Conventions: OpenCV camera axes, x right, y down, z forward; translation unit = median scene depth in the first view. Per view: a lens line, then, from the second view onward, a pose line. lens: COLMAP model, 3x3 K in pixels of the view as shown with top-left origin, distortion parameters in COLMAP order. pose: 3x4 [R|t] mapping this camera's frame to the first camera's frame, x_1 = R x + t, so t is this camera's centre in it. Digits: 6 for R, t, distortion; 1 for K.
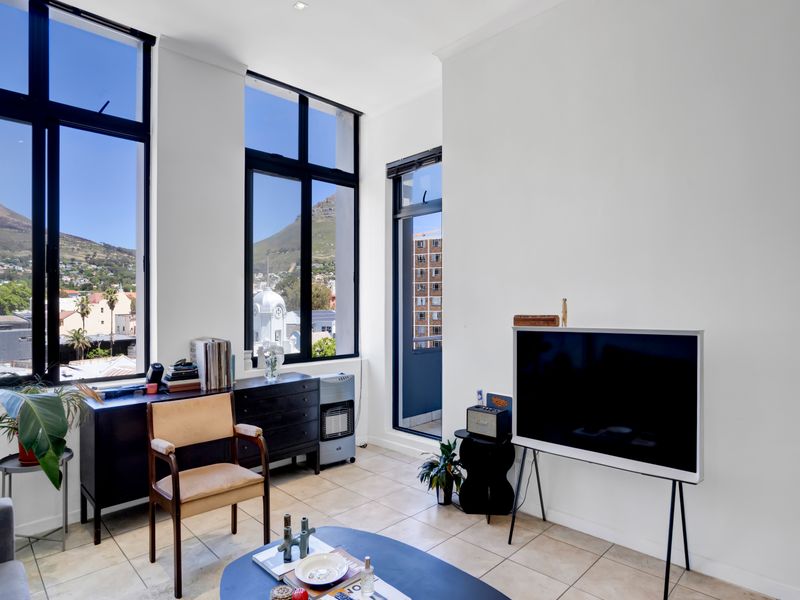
lens RADIAL K [[459.8, 0, 400.0], [0, 459.8, 300.0], [0, 0, 1]] dist [-0.046169, 0.024713]
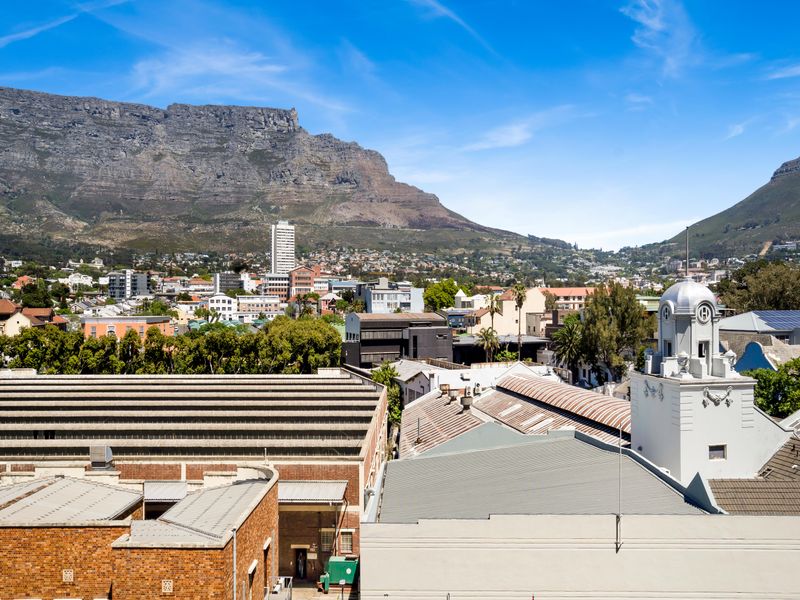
lens RADIAL K [[576.6, 0, 403.9], [0, 576.6, 300.9], [0, 0, 1]] dist [-0.020408, 0.037330]
pose [[0.702605, -0.001069, -0.711579, 0.204071], [0.007360, 0.999956, 0.005765, 0.005774], [0.711542, -0.009288, 0.702582, 1.362719]]
